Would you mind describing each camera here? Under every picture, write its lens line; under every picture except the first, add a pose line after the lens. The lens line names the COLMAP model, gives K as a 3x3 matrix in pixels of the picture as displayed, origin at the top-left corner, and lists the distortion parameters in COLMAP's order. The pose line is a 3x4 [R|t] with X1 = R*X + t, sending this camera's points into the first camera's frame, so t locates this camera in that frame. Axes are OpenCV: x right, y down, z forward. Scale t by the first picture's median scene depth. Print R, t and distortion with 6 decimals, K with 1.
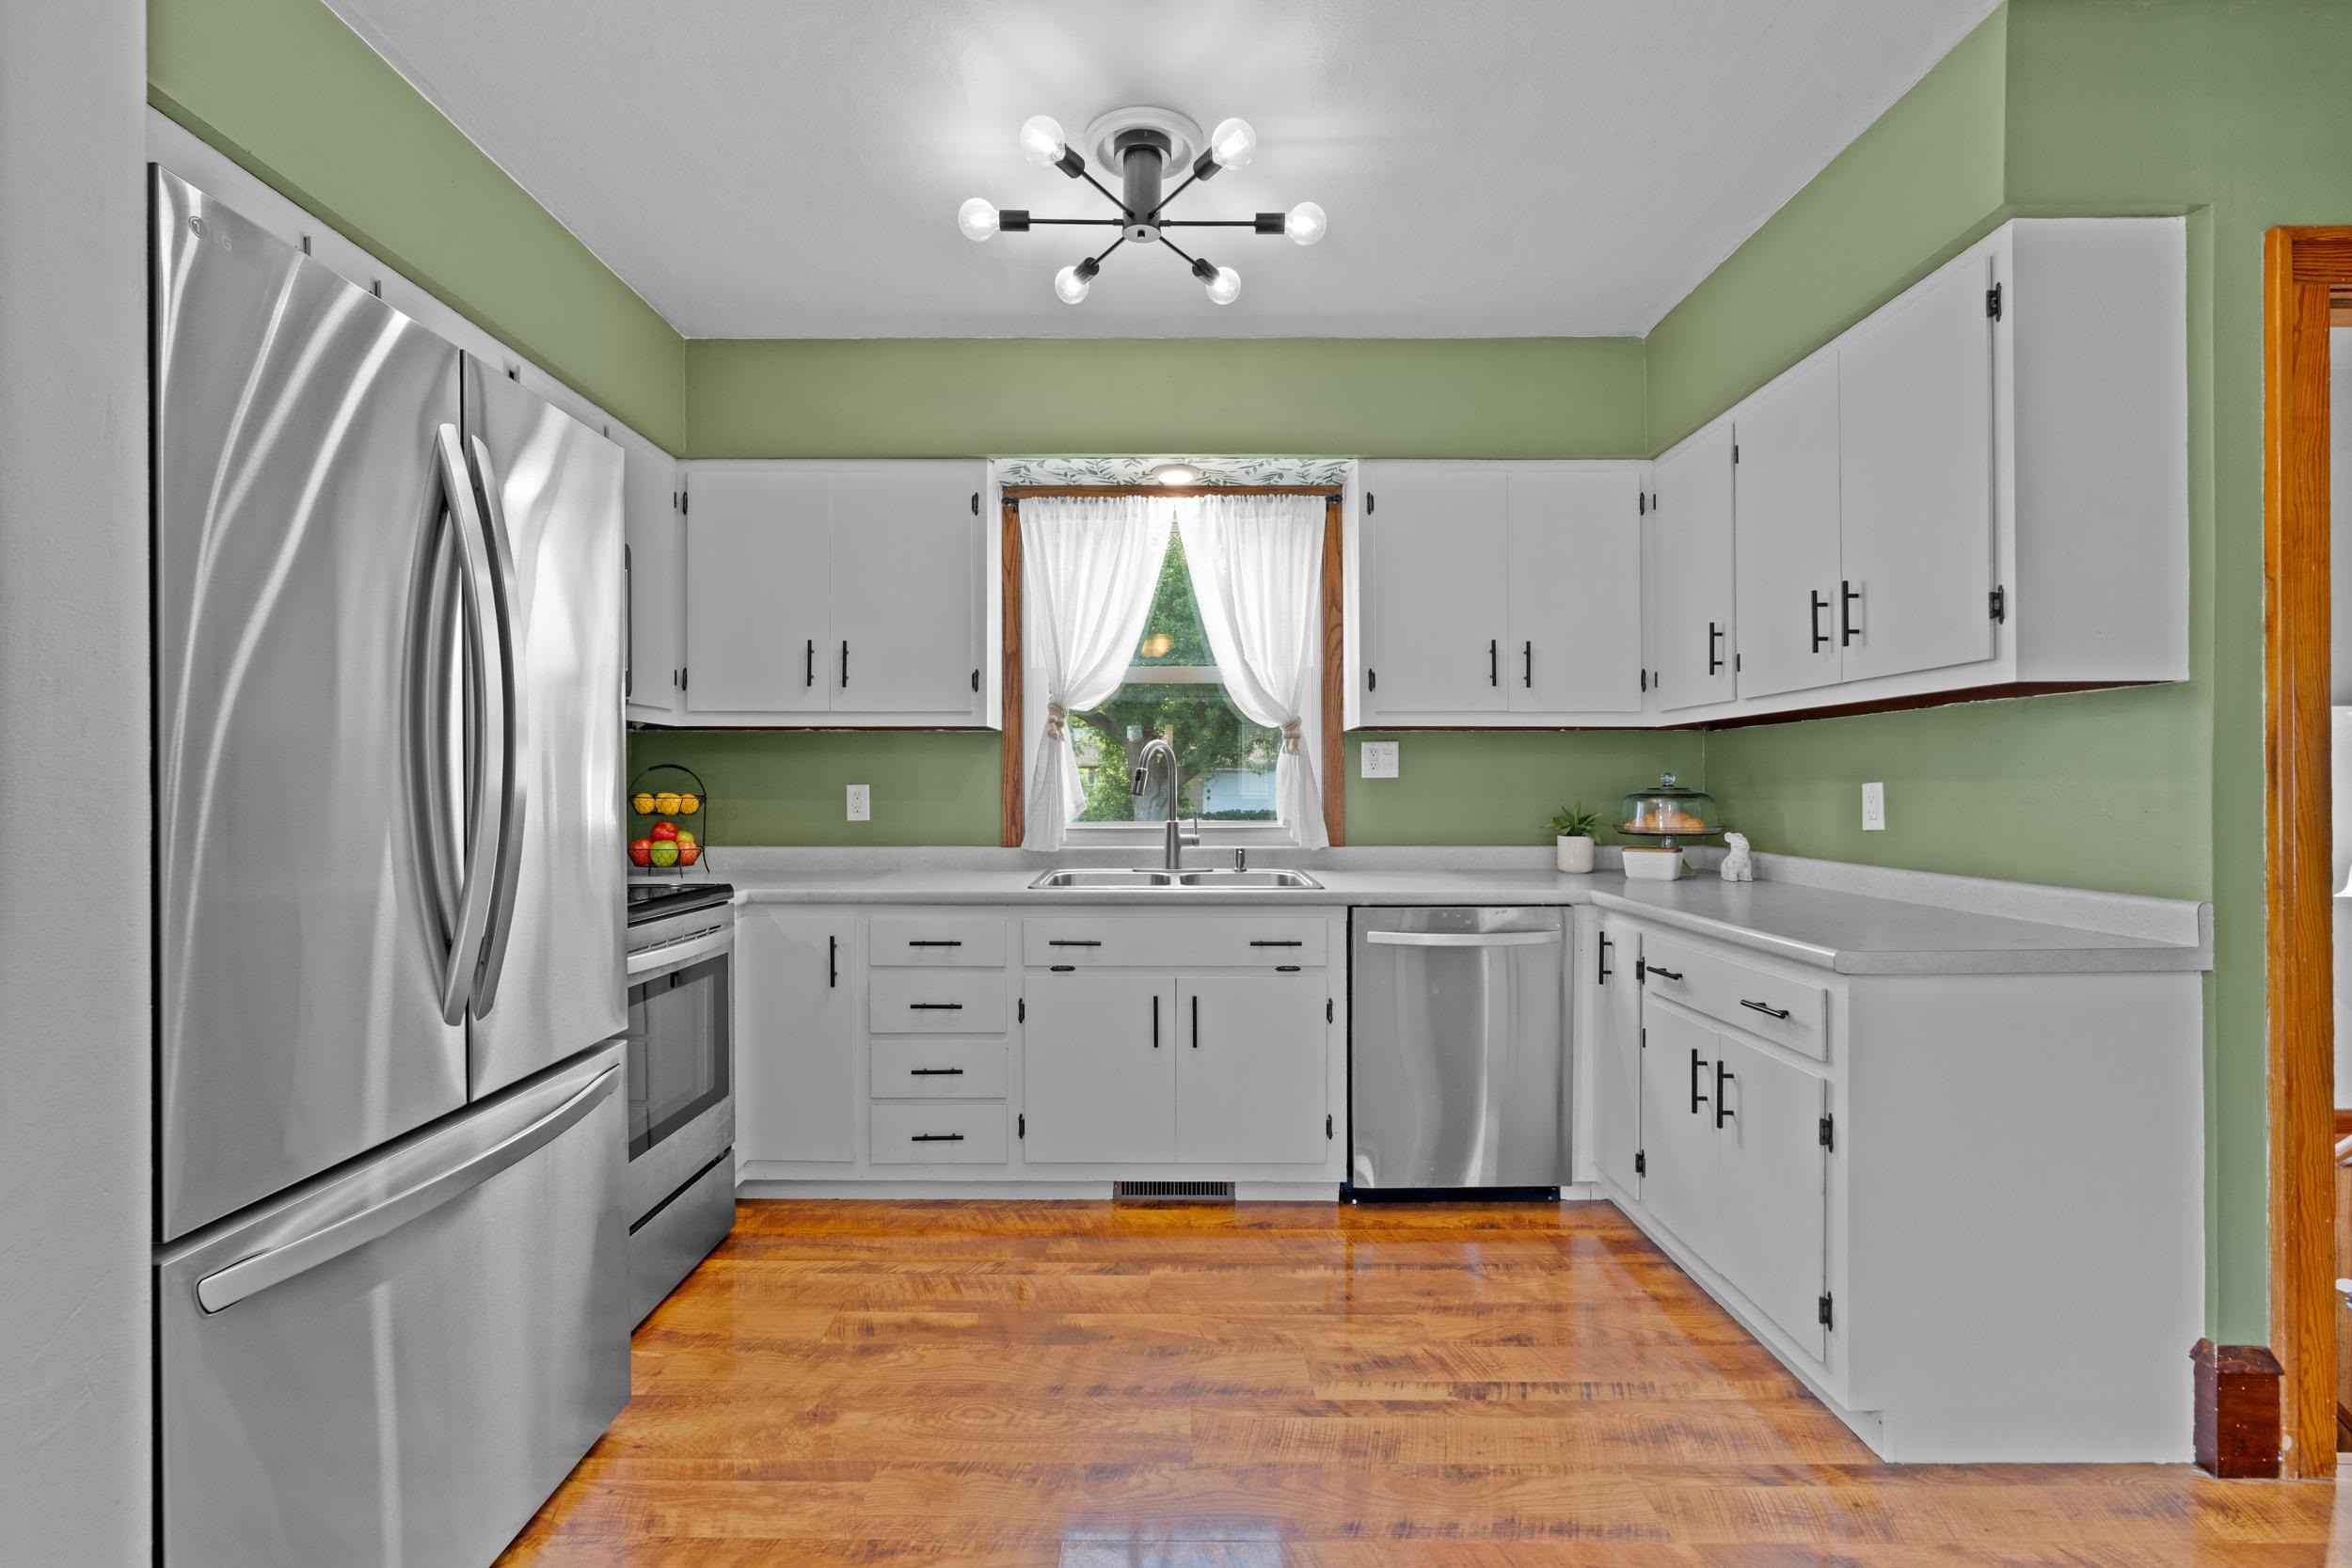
lens RADIAL K [[1062.4, 0, 1166.3], [0, 1062.4, 785.2], [0, 0, 1]] dist [-0.011159, 0.004421]
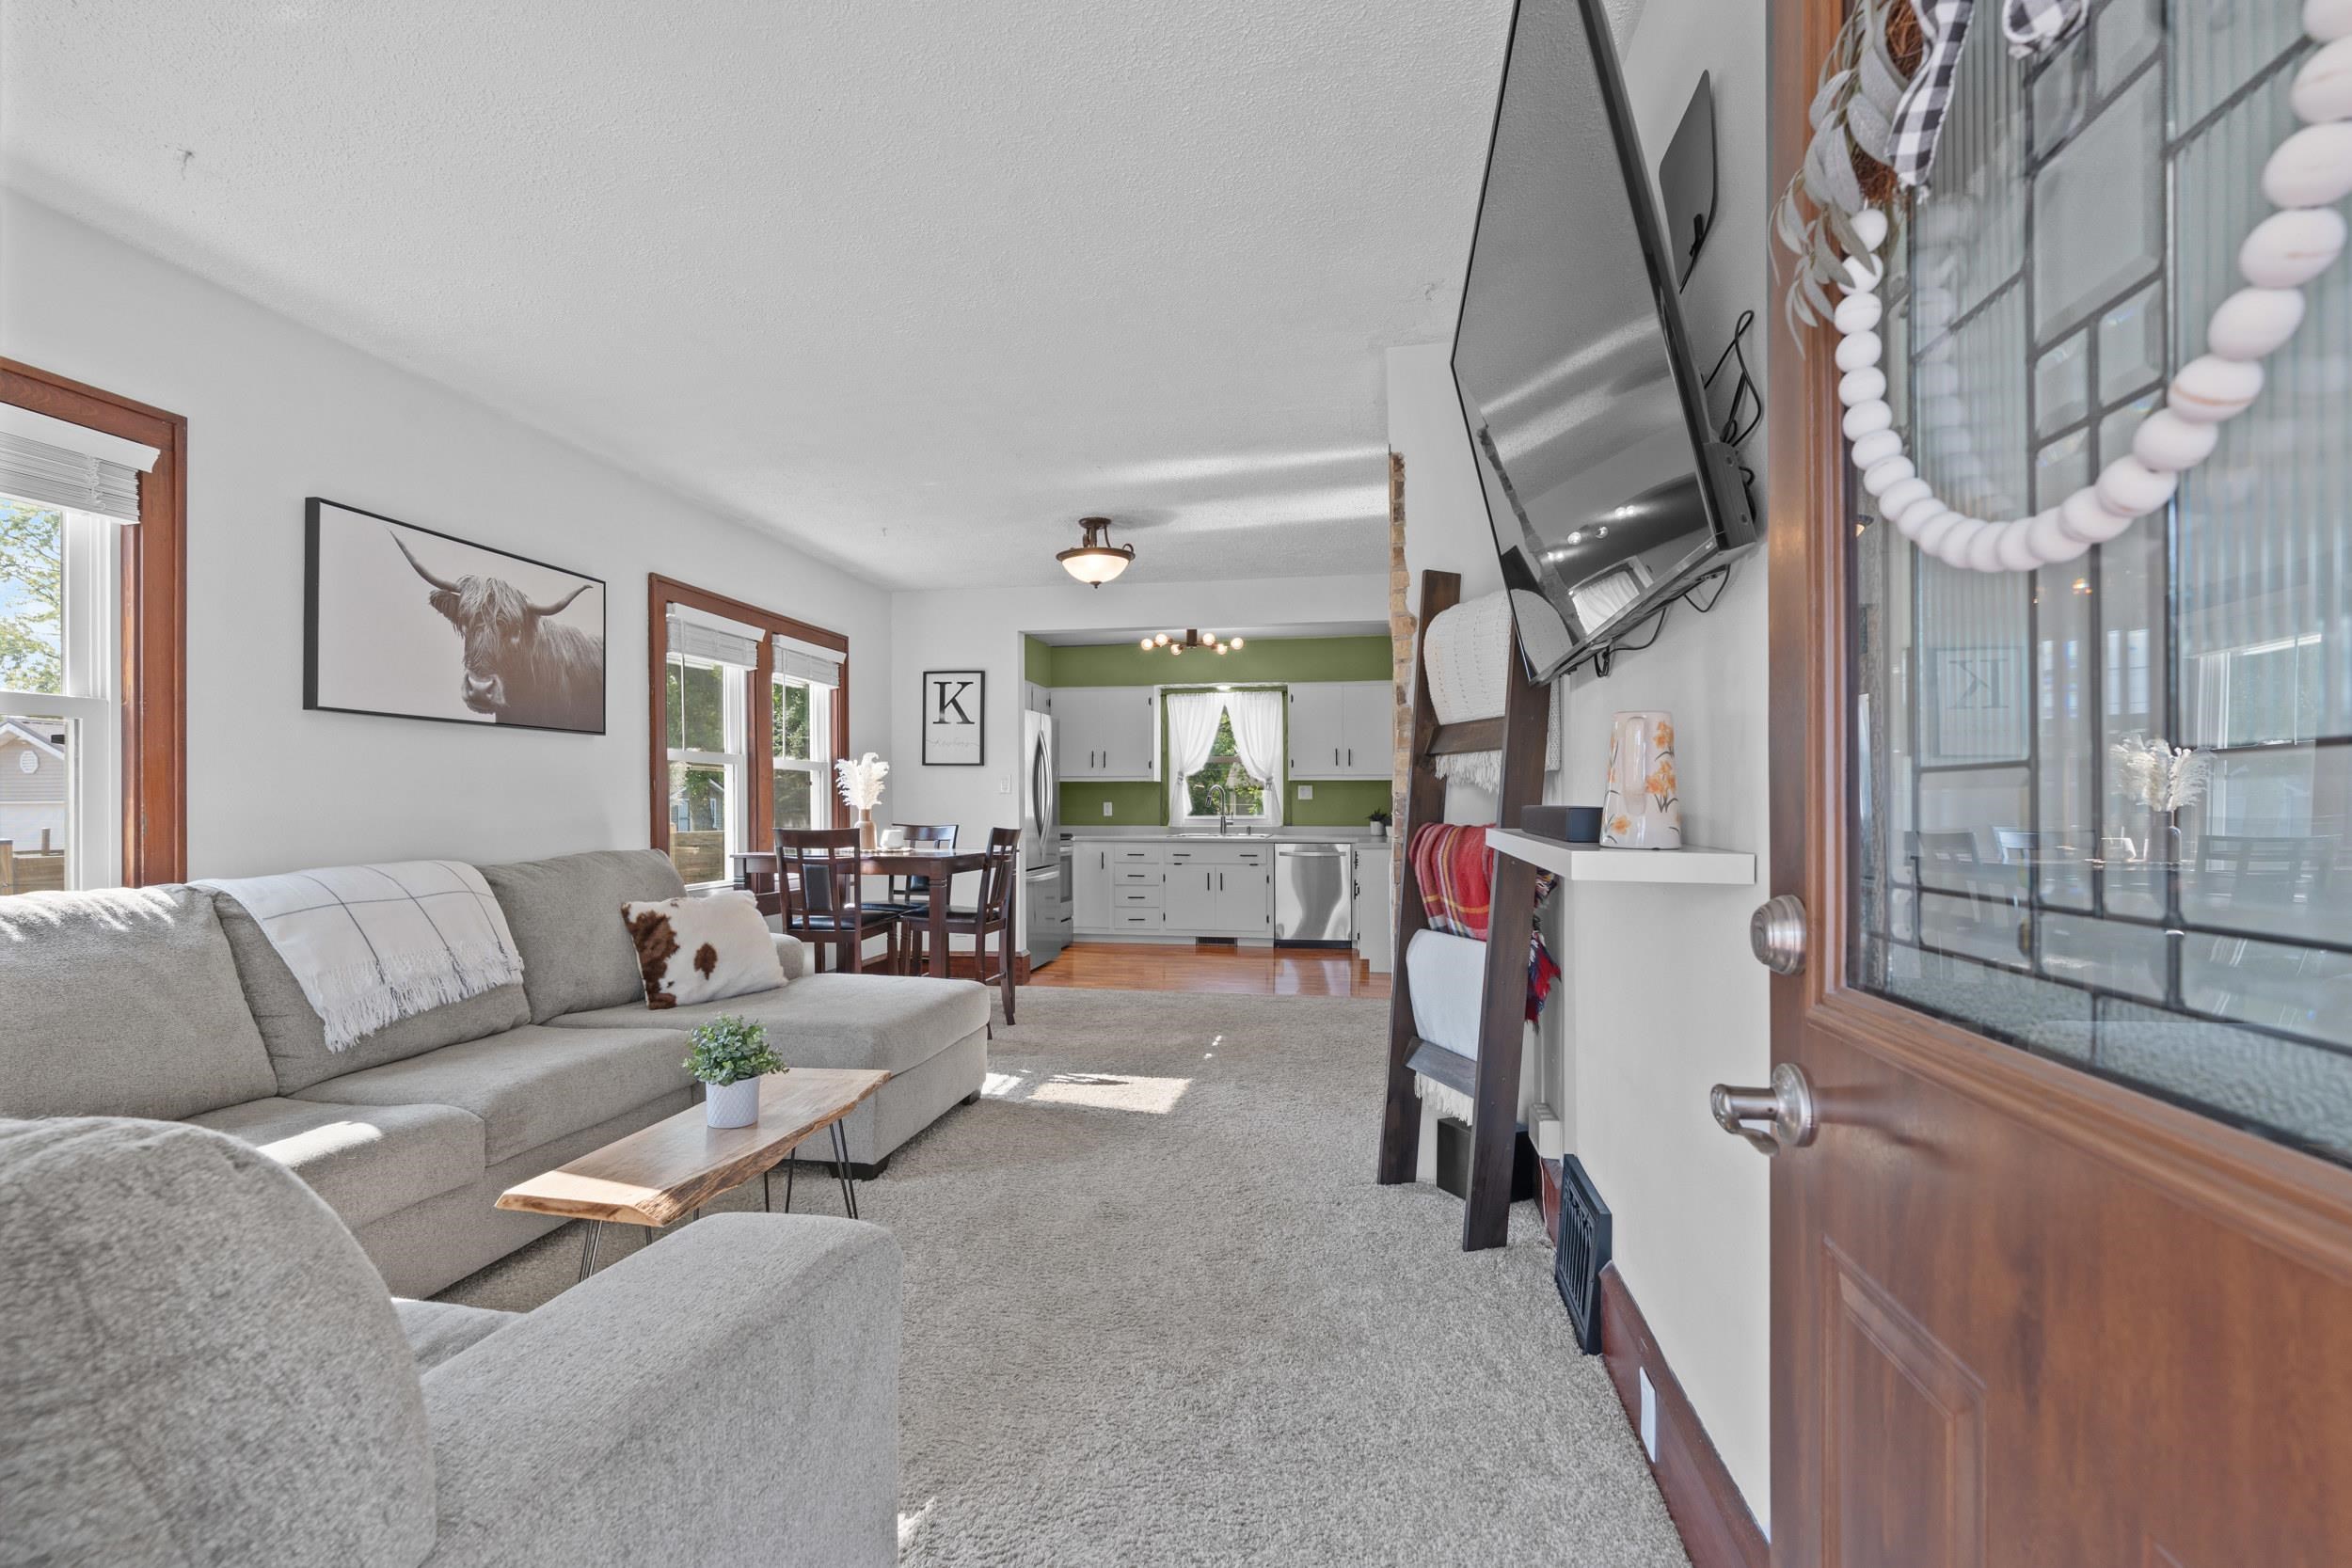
lens RADIAL K [[1062.4, 0, 1178.0], [0, 1062.4, 798.0], [0, 0, 1]] dist [-0.011159, 0.004421]
pose [[0.984422, -0.004131, -0.175775, 0.392041], [0.002666, 0.999960, -0.008574, 0.013067], [0.175803, 0.007972, 0.984393, -1.775649]]
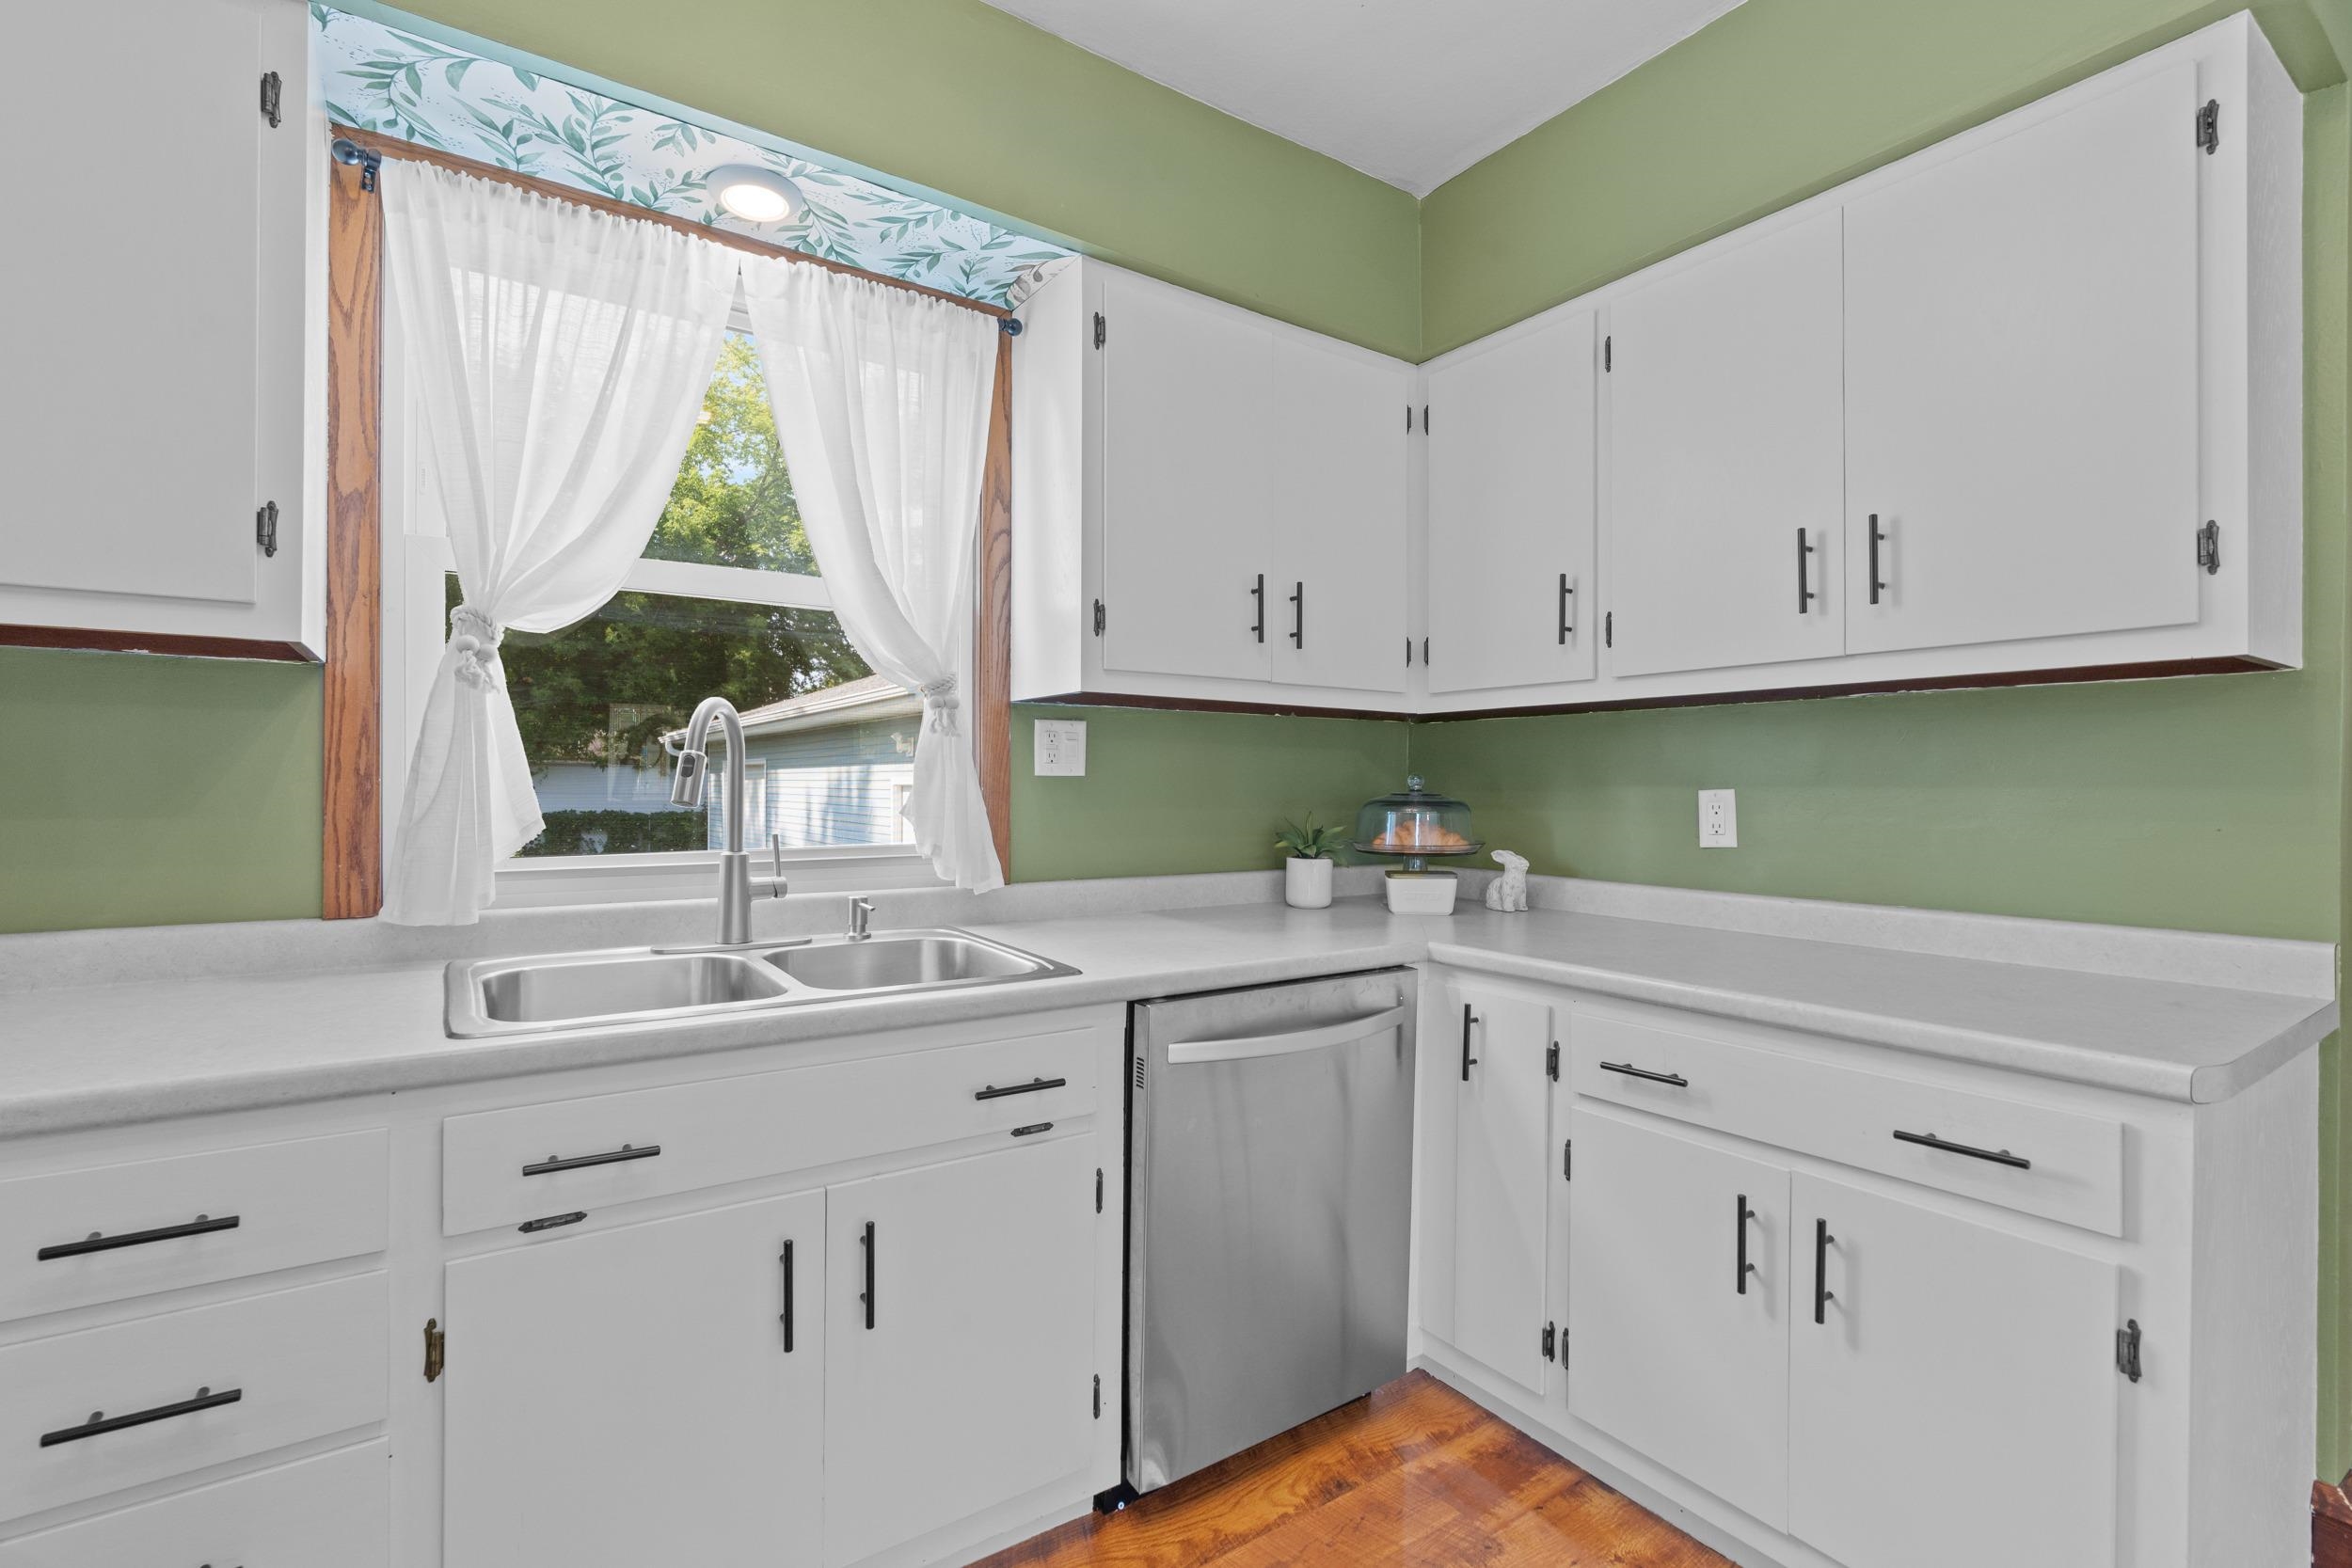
lens RADIAL K [[1062.4, 0, 1159.3], [0, 1062.4, 782.6], [0, 0, 1]] dist [-0.011159, 0.004421]
pose [[0.830258, 0.007475, 0.557329, -0.122816], [-0.007954, 0.999967, -0.001562, -0.002448], [-0.557322, -0.003136, 0.830290, 0.478863]]
